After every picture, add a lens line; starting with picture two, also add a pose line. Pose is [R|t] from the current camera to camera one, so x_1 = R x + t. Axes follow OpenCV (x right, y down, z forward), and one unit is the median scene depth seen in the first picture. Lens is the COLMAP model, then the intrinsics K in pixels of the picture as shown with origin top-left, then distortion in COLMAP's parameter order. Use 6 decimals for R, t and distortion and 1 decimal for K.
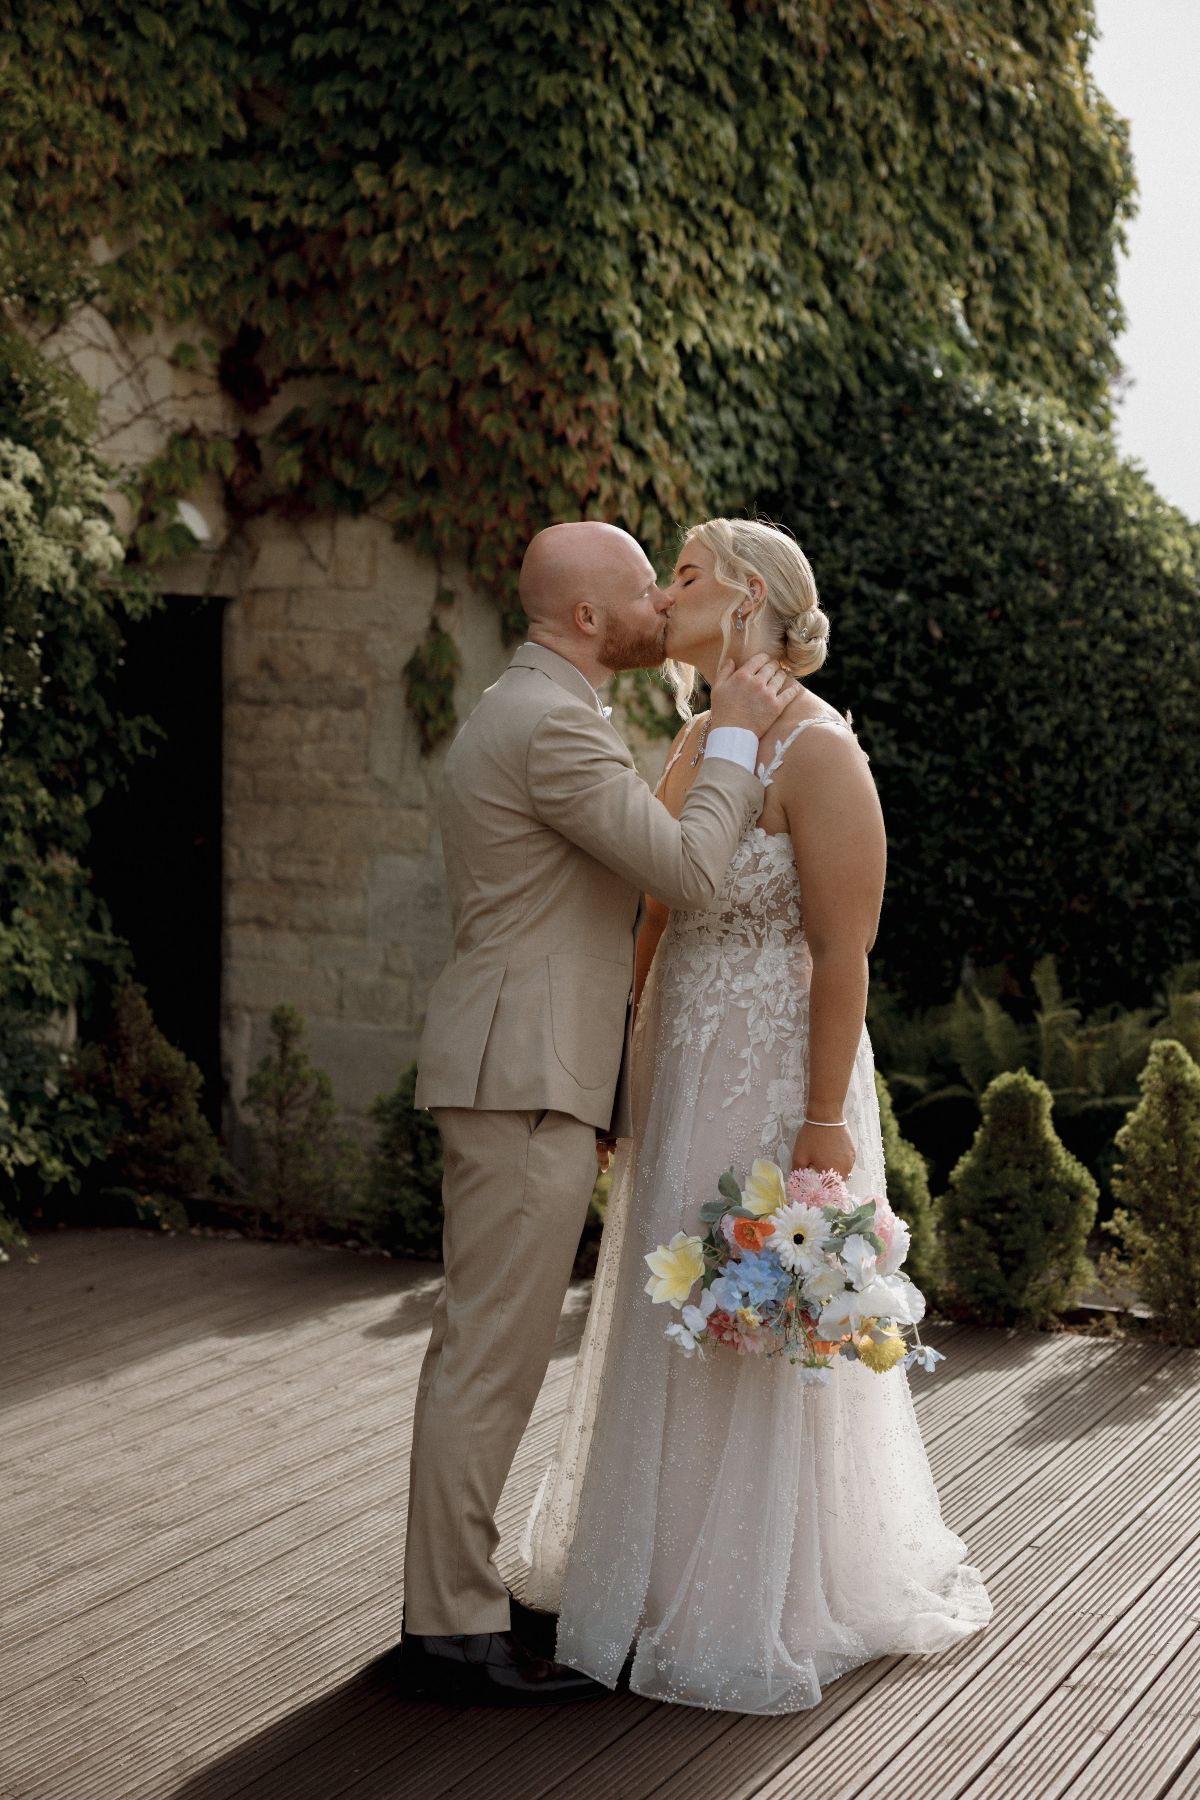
lens RADIAL K [[3125.5, 0, 596.3], [0, 3125.5, 900.4], [0, 0, 1]] dist [0.004587, 0.000000]
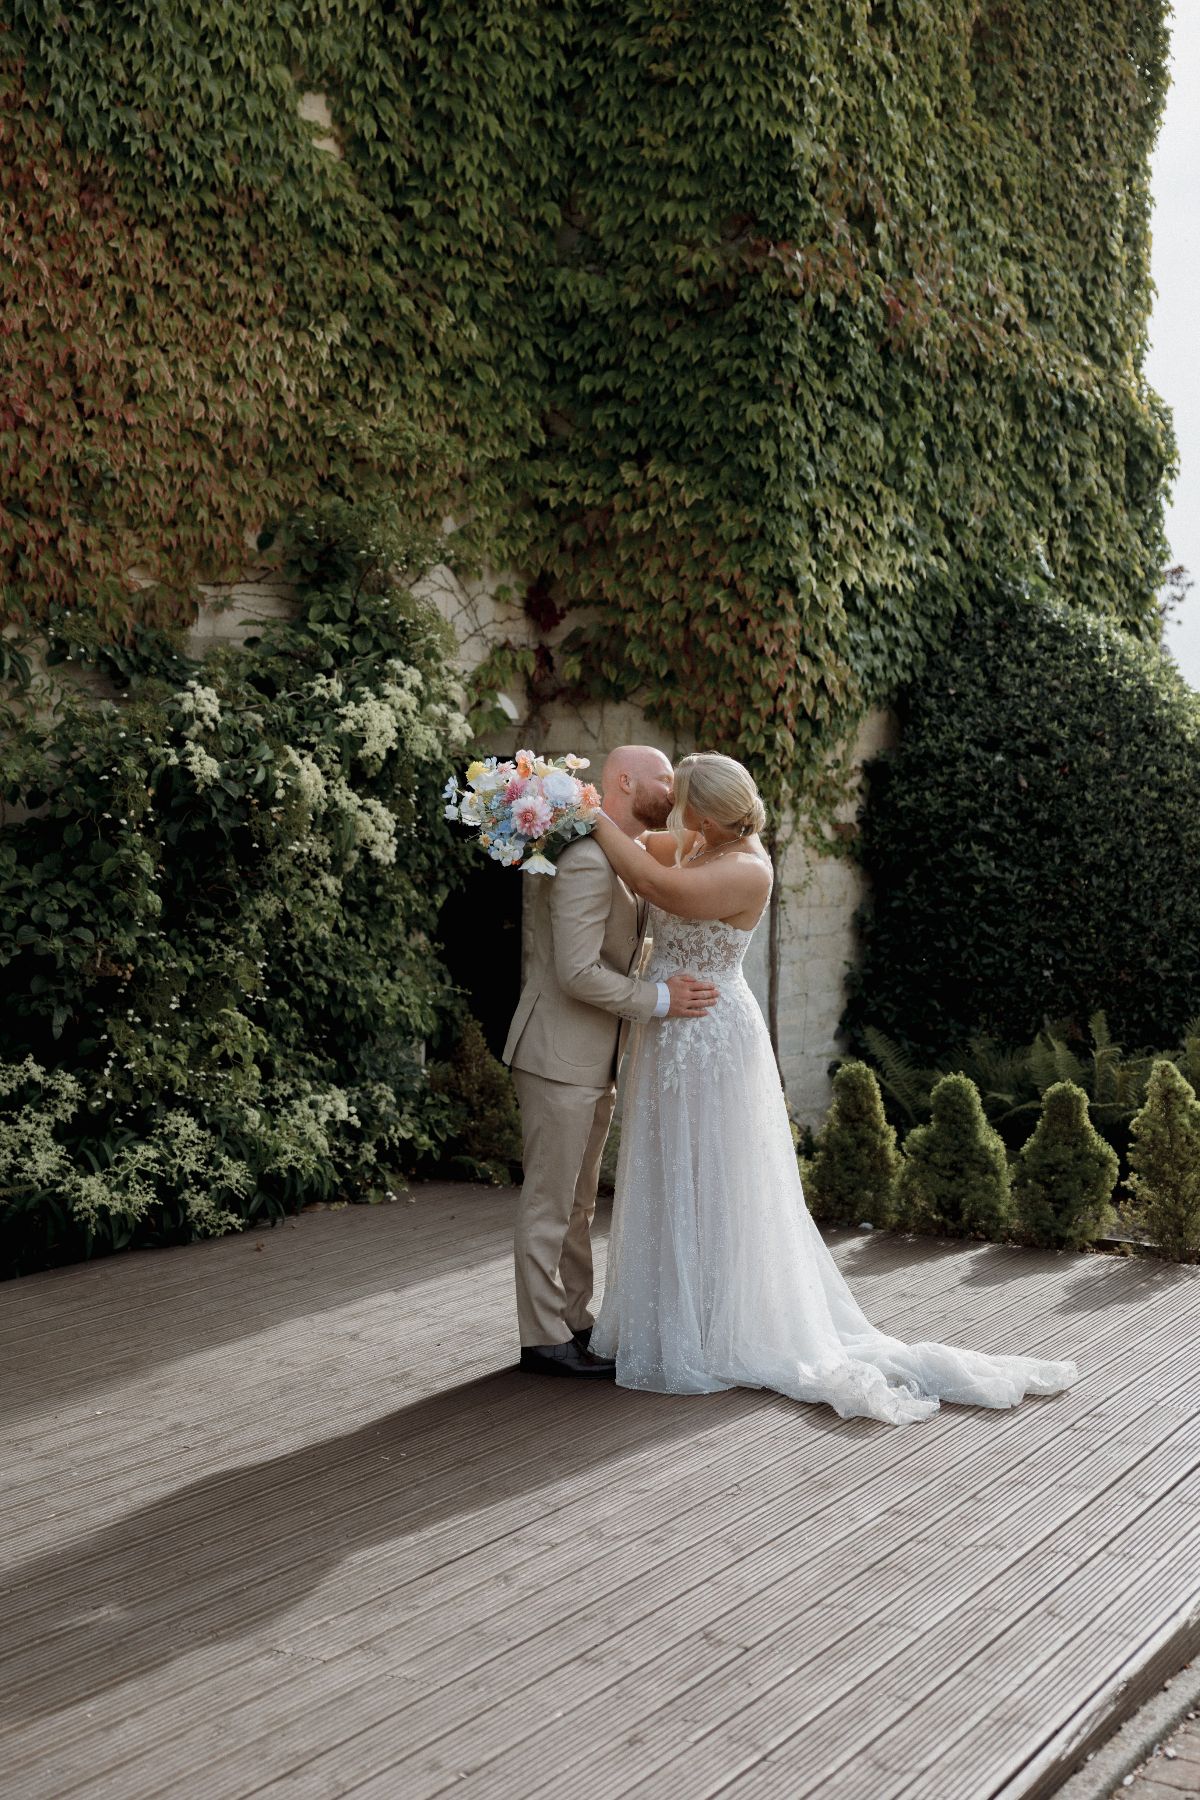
lens RADIAL K [[2496.7, 0, 603.7], [0, 2496.7, 892.2], [0, 0, 1]] dist [0.016269, 0.000000]
pose [[0.997695, 0.006451, -0.067550, -0.004865], [-0.008768, 0.999381, -0.034063, 0.004445], [0.067289, 0.034577, 0.997134, -0.153972]]
